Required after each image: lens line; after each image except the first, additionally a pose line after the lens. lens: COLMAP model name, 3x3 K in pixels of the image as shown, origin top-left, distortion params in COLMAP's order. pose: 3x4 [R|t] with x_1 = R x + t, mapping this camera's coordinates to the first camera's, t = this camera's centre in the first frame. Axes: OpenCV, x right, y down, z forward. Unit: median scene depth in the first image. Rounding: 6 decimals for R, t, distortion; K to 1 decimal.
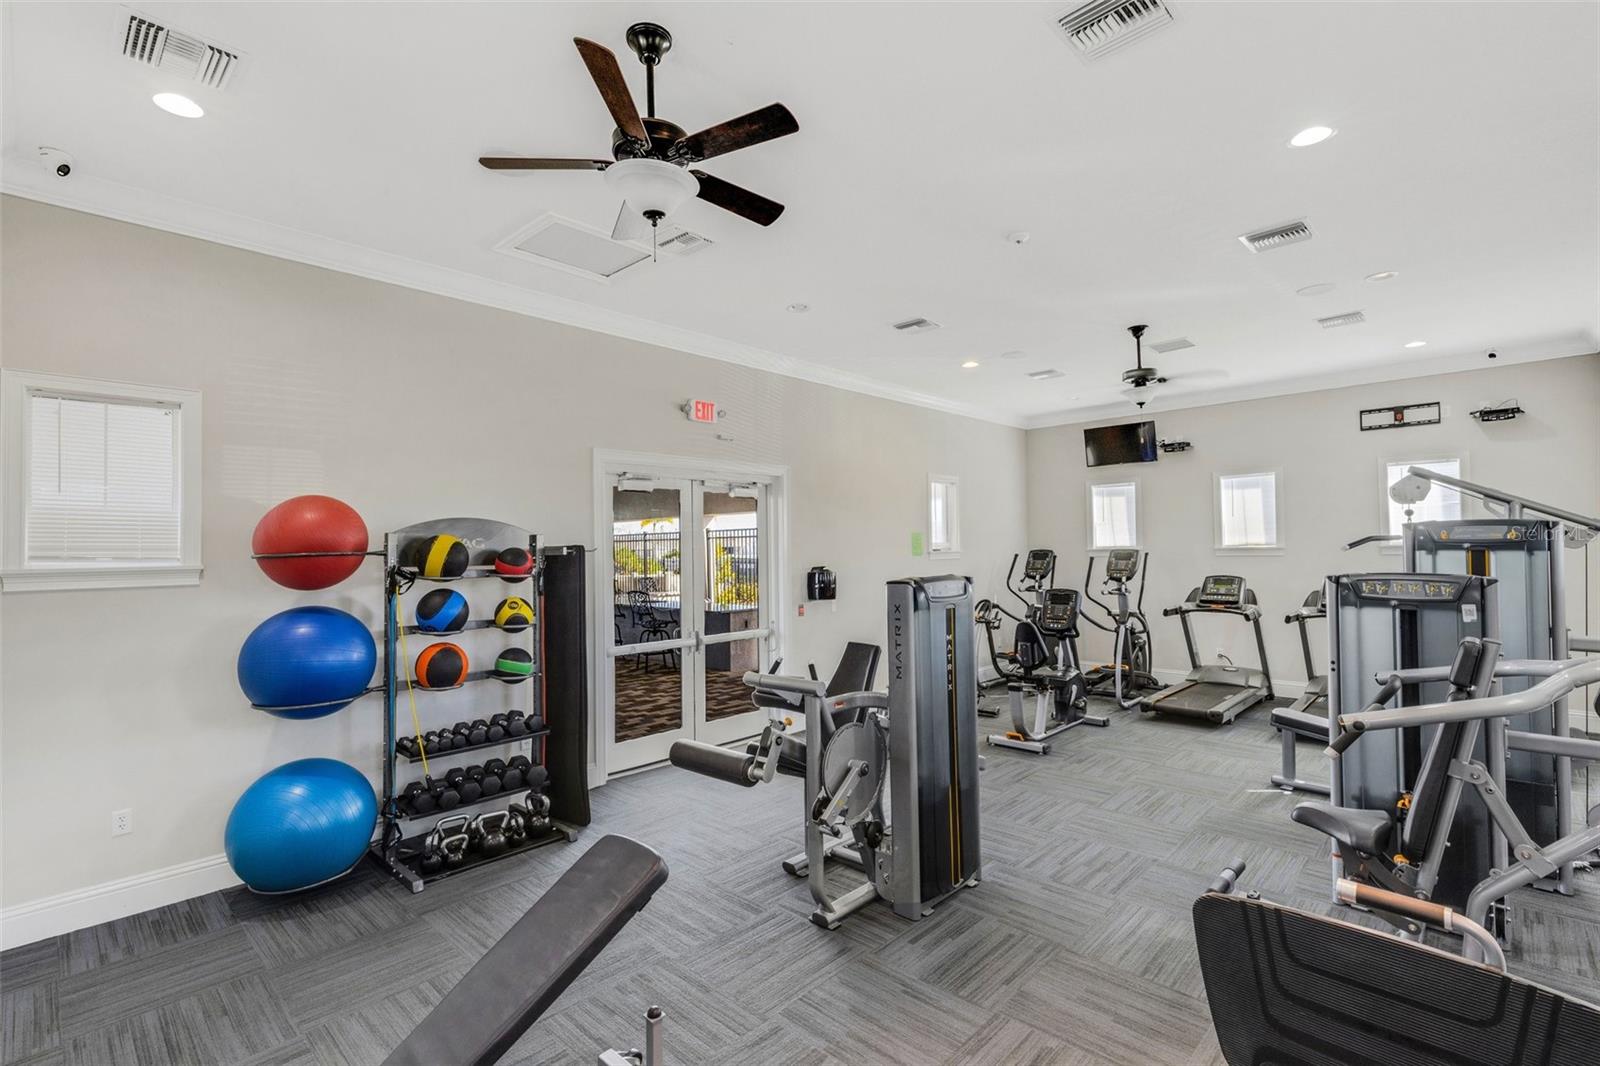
lens RADIAL K [[732.5, 0, 800.3], [0, 732.5, 535.2], [0, 0, 1]] dist [0.002337, 0.000215]
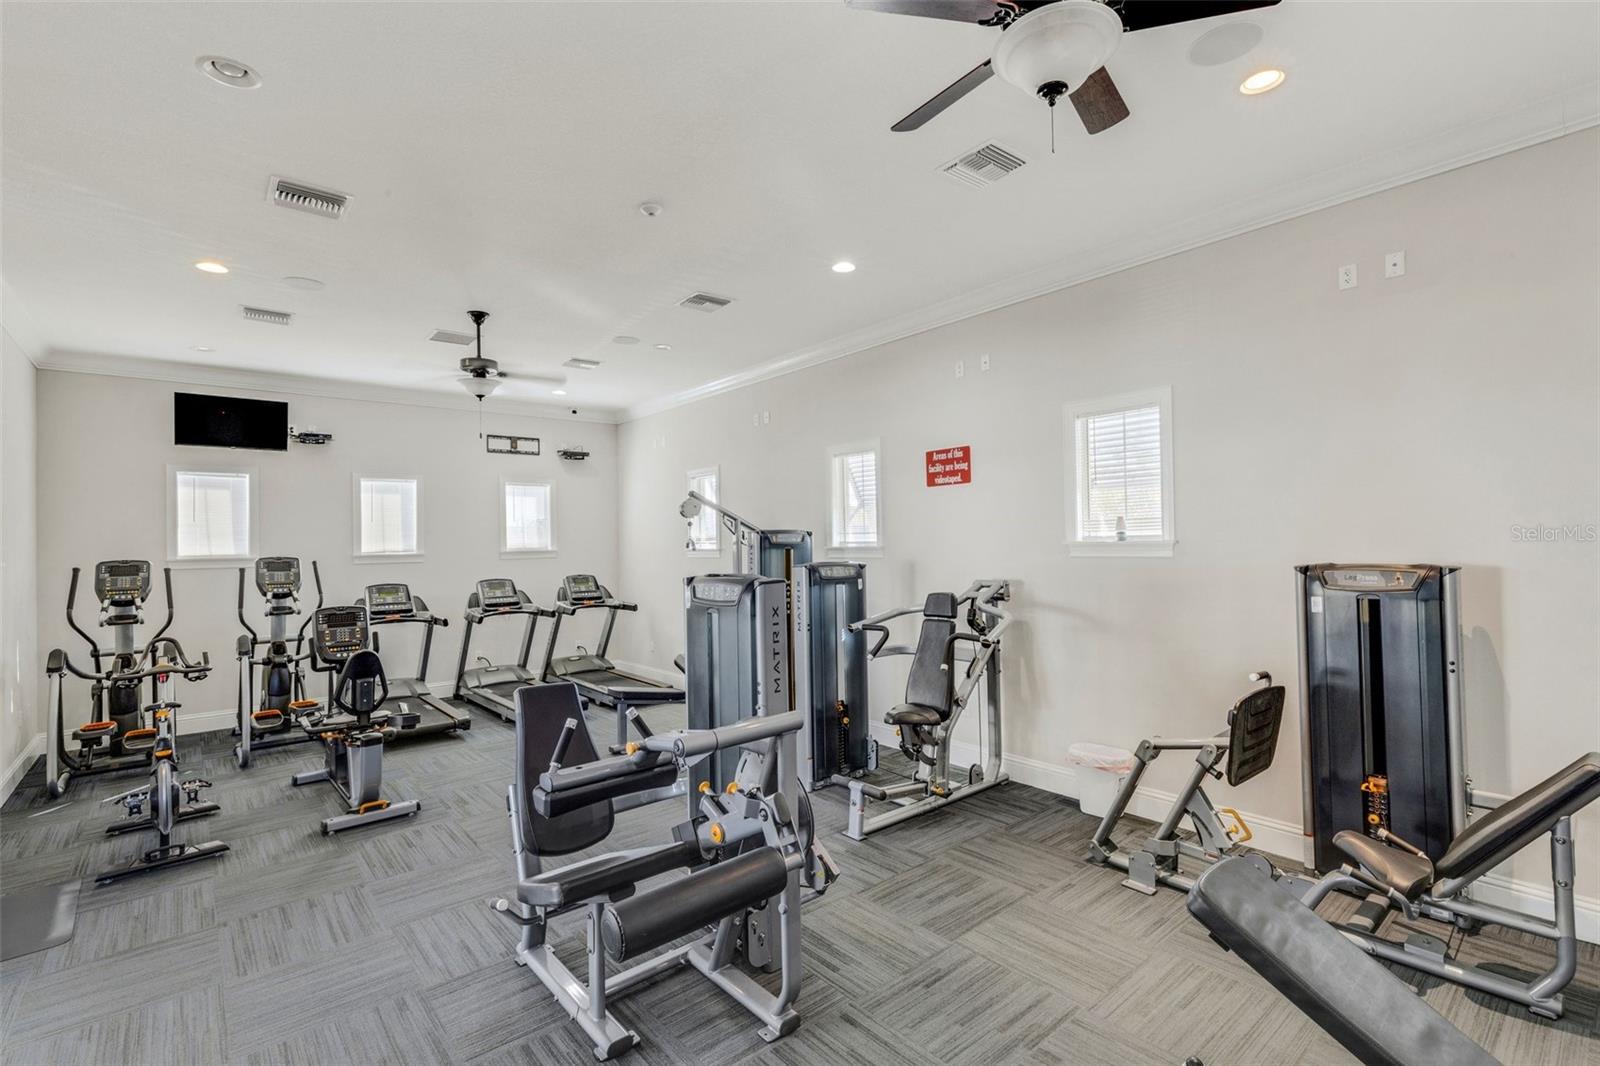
lens RADIAL K [[732.5, 0, 800.4], [0, 732.5, 534.7], [0, 0, 1]] dist [0.002337, 0.000215]
pose [[0.102938, 0.024390, 0.994389, -0.326508], [-0.003596, 0.999702, -0.024148, 0.013436], [-0.994681, -0.001090, 0.102995, 0.397162]]
